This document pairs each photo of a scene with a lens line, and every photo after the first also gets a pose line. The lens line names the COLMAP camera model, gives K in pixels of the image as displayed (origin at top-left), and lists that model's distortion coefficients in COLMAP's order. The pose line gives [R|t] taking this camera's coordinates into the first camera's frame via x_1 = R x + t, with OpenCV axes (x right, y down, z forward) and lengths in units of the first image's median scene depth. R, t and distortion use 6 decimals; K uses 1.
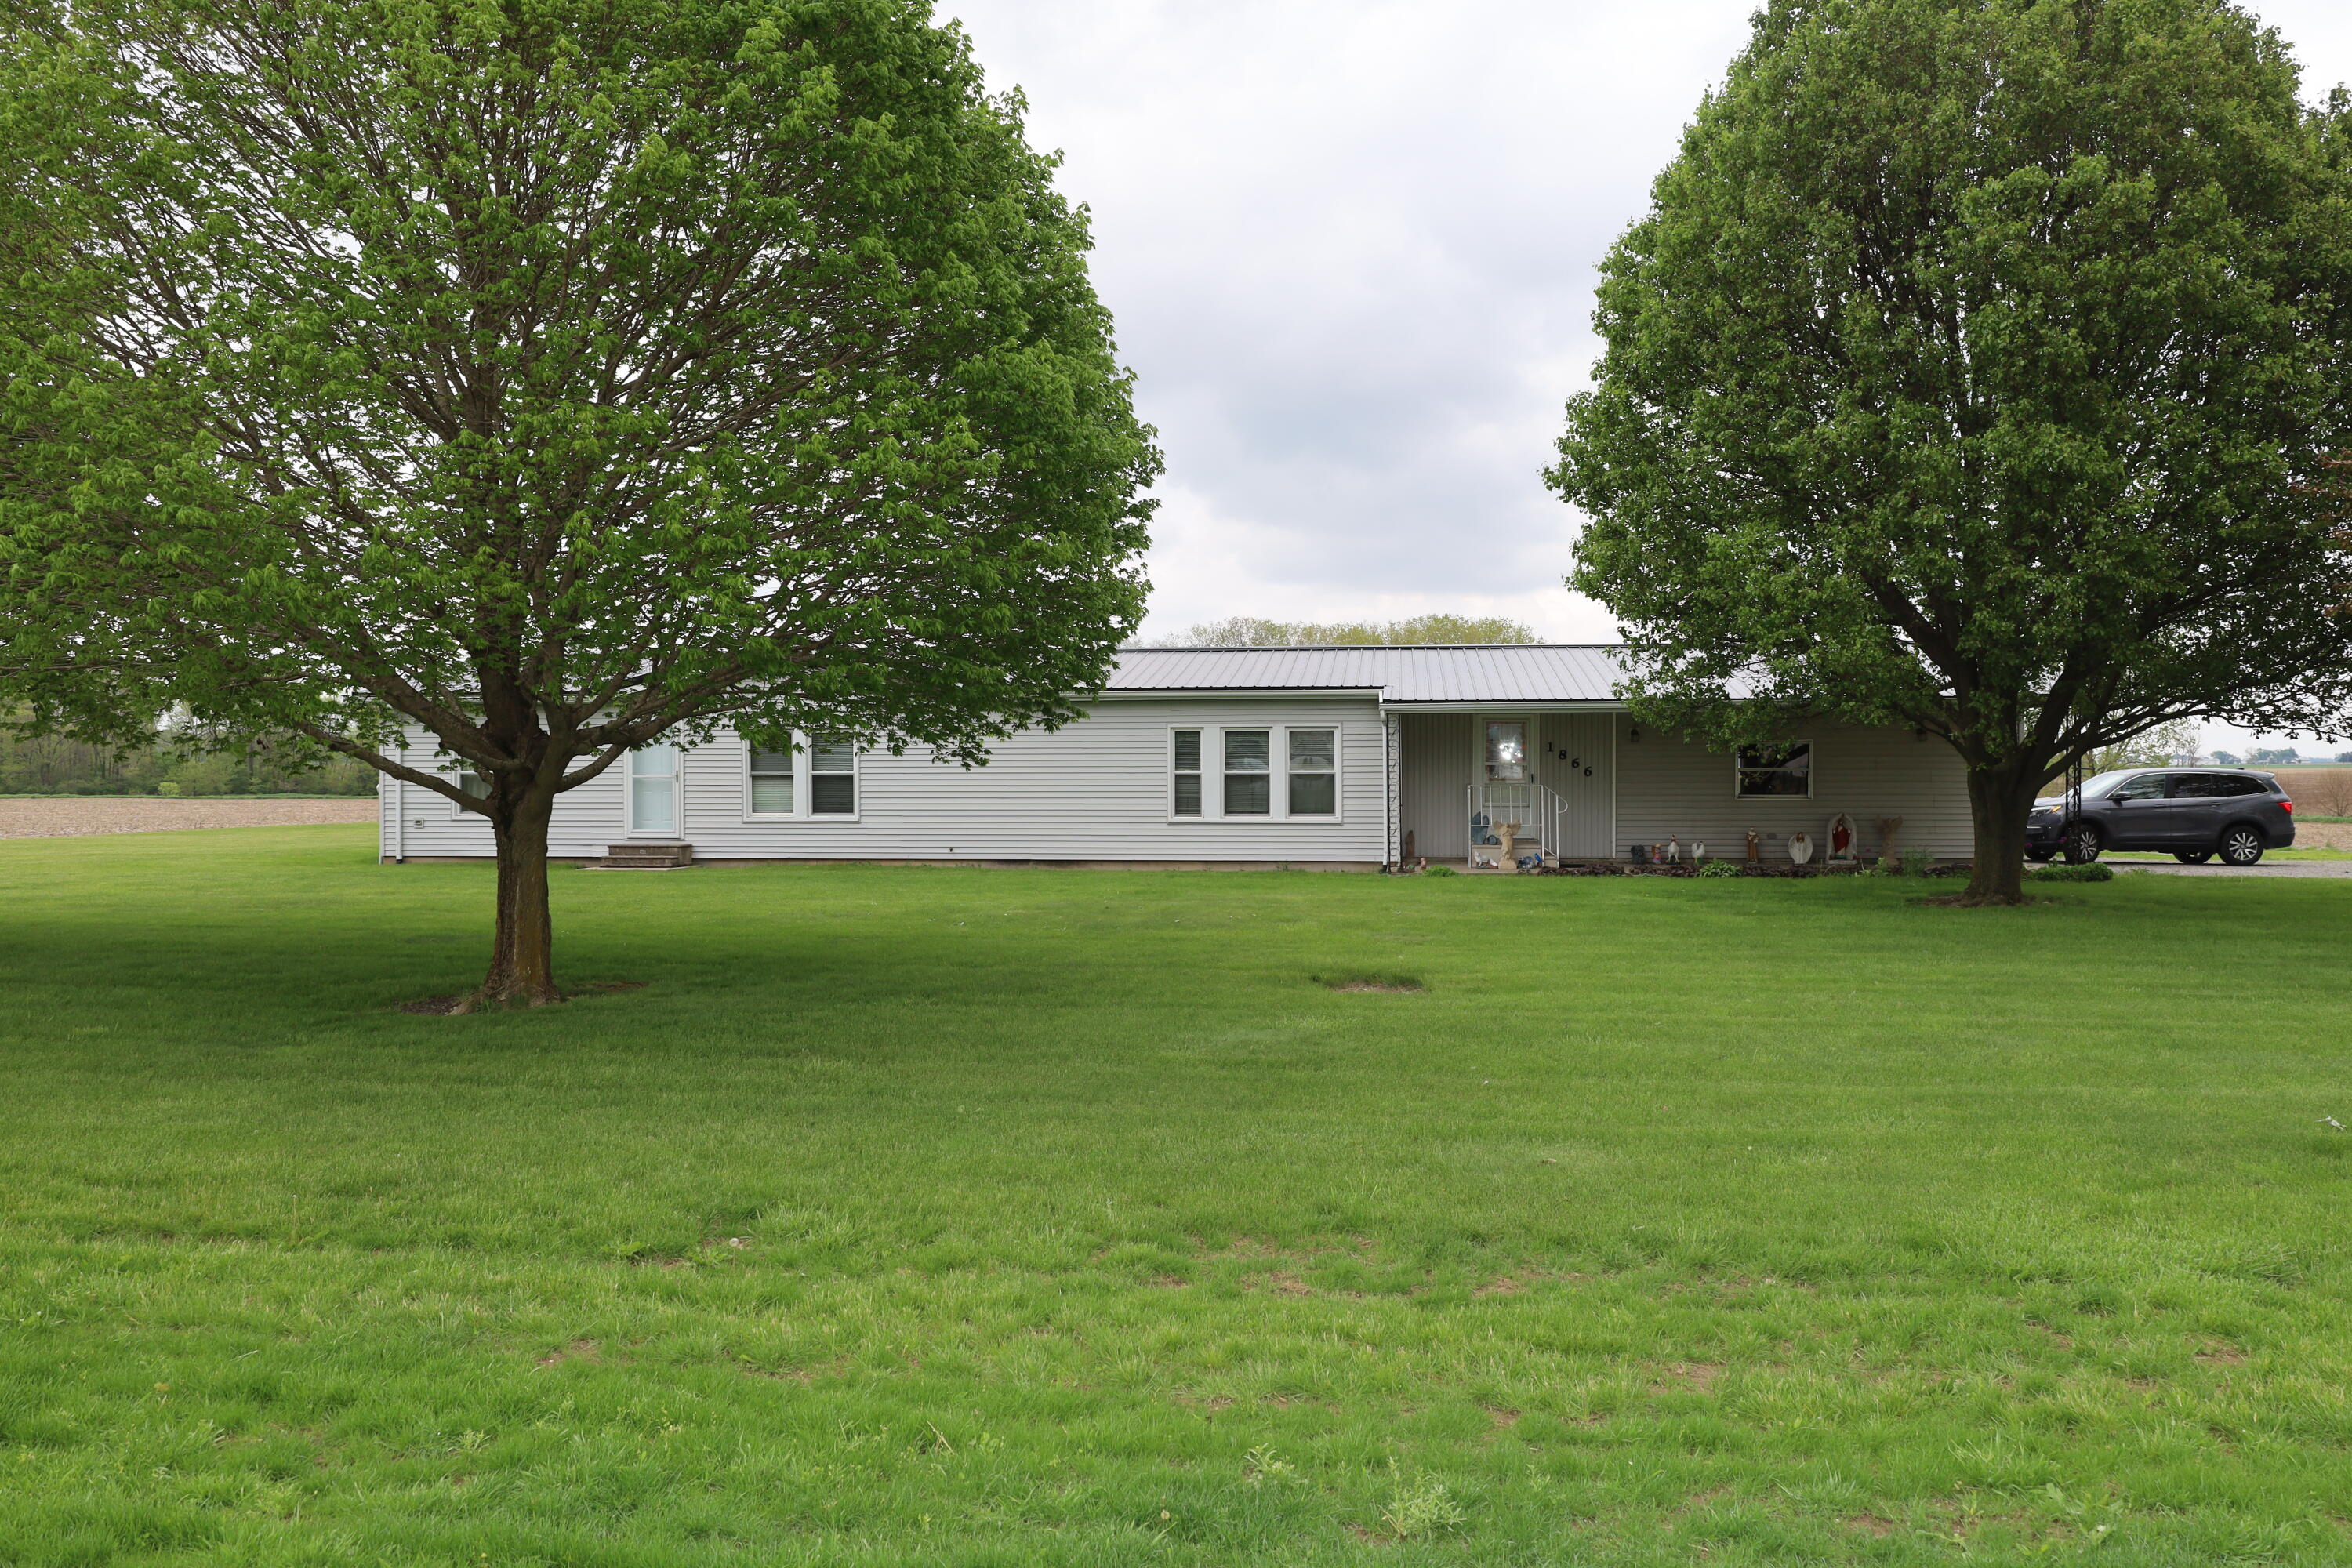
lens RADIAL K [[1848.7, 0, 1176.0], [0, 1848.7, 784.0], [0, 0, 1]] dist [-0.004455, 0.001206]
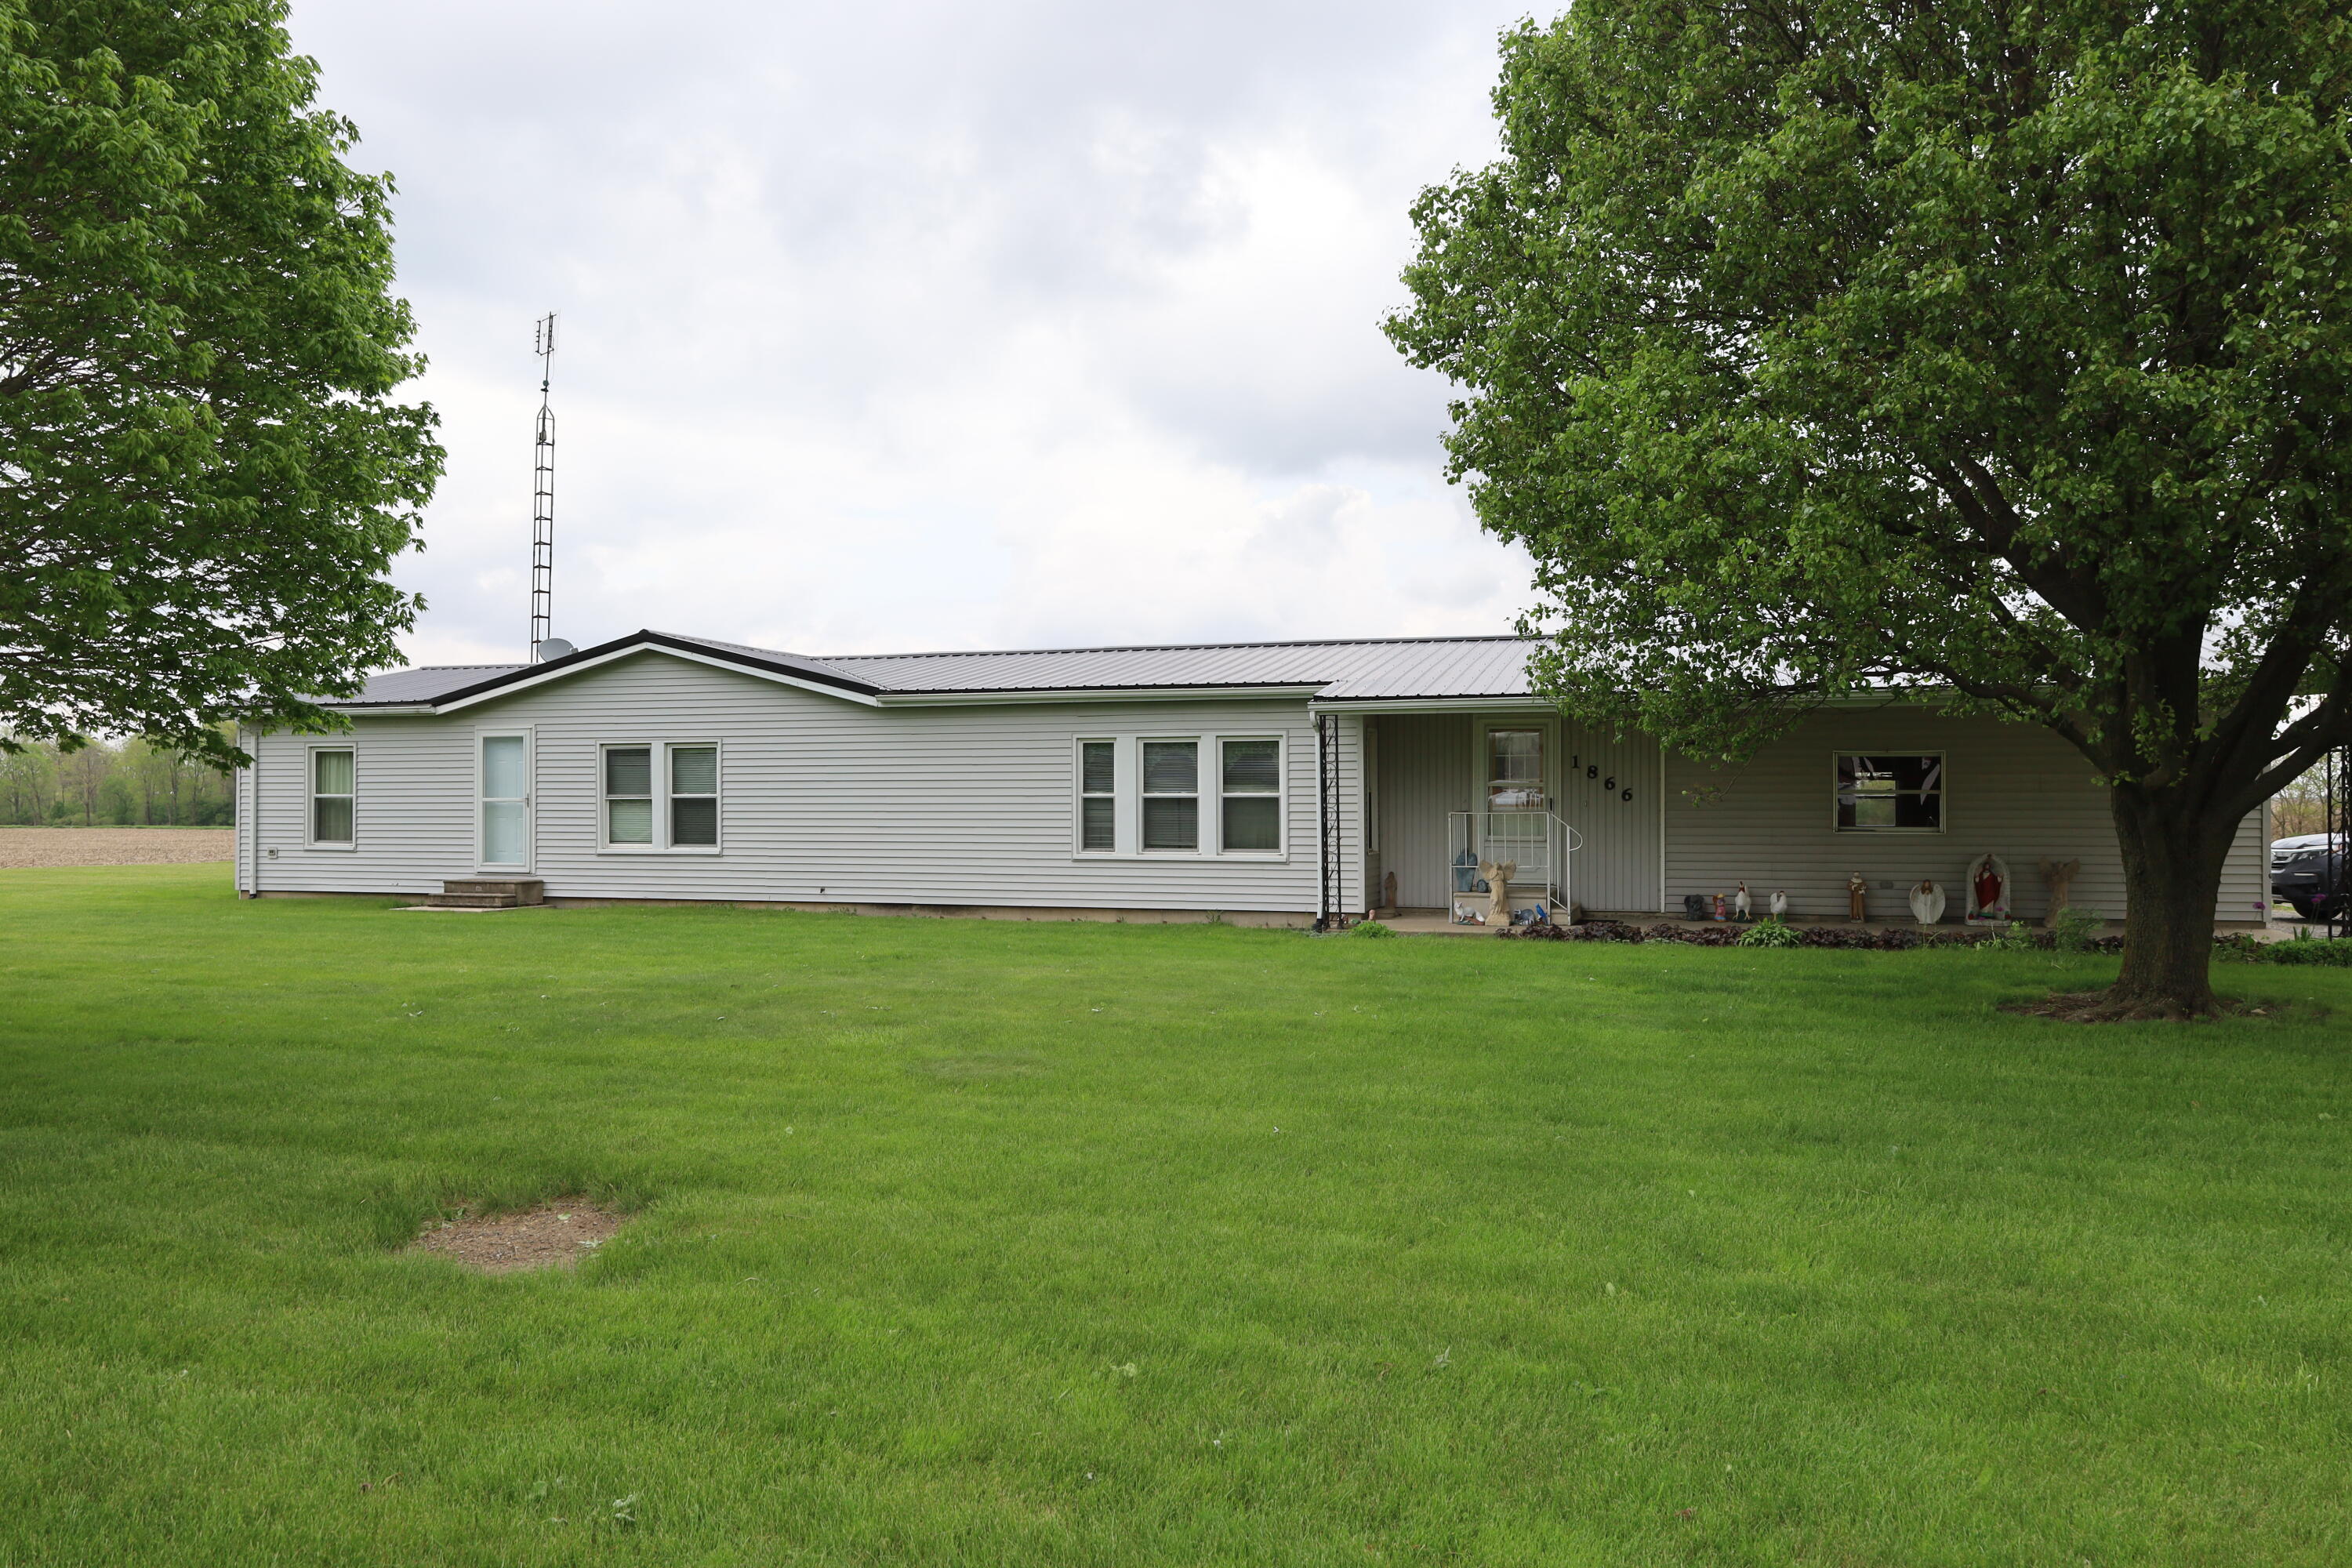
lens RADIAL K [[1694.5, 0, 1176.0], [0, 1694.5, 784.0], [0, 0, 1]] dist [0.007808, 0.002176]
pose [[0.983164, -0.000295, -0.182725, 0.171459], [-0.003124, 0.999825, -0.018424, 0.002098], [0.182699, 0.018685, 0.982991, 0.299052]]
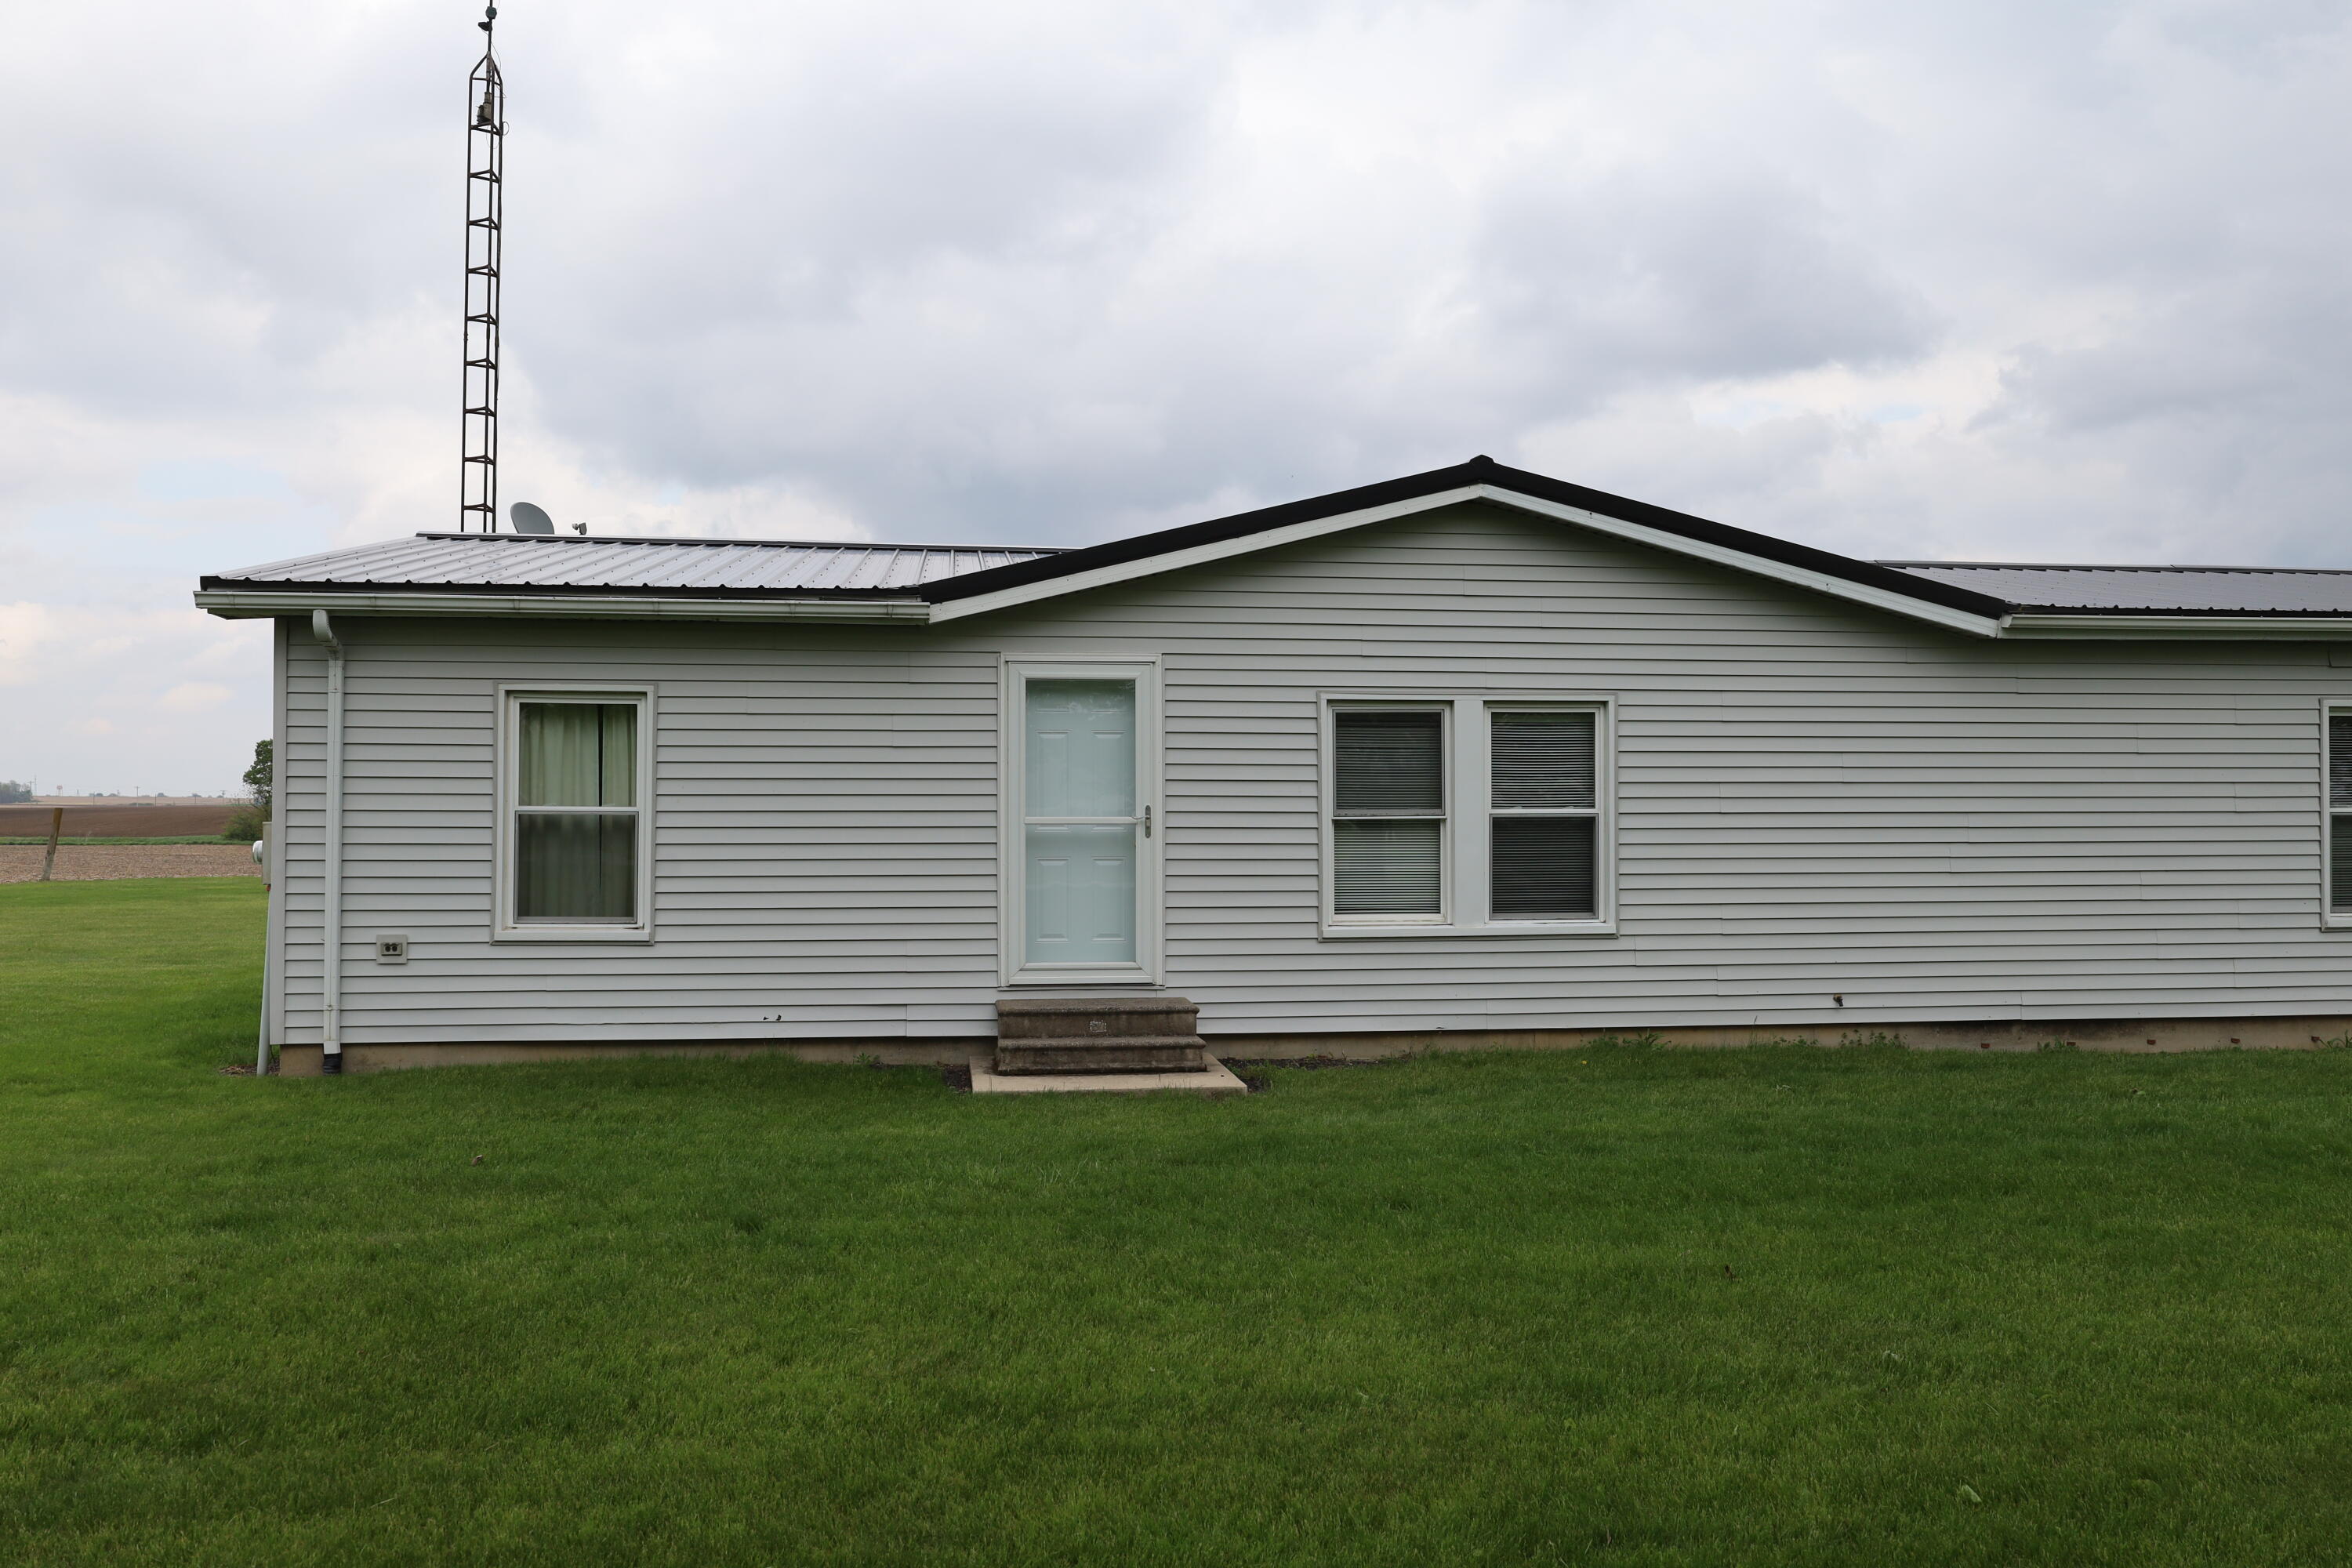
lens RADIAL K [[1885.7, 0, 1176.0], [0, 1885.7, 784.0], [0, 0, 1]] dist [0.000166, 0.005572]
pose [[0.966552, 0.004692, 0.256427, -0.378529], [0.003484, 0.999500, -0.031419, 0.000432], [-0.256446, 0.031261, 0.966053, 0.645497]]
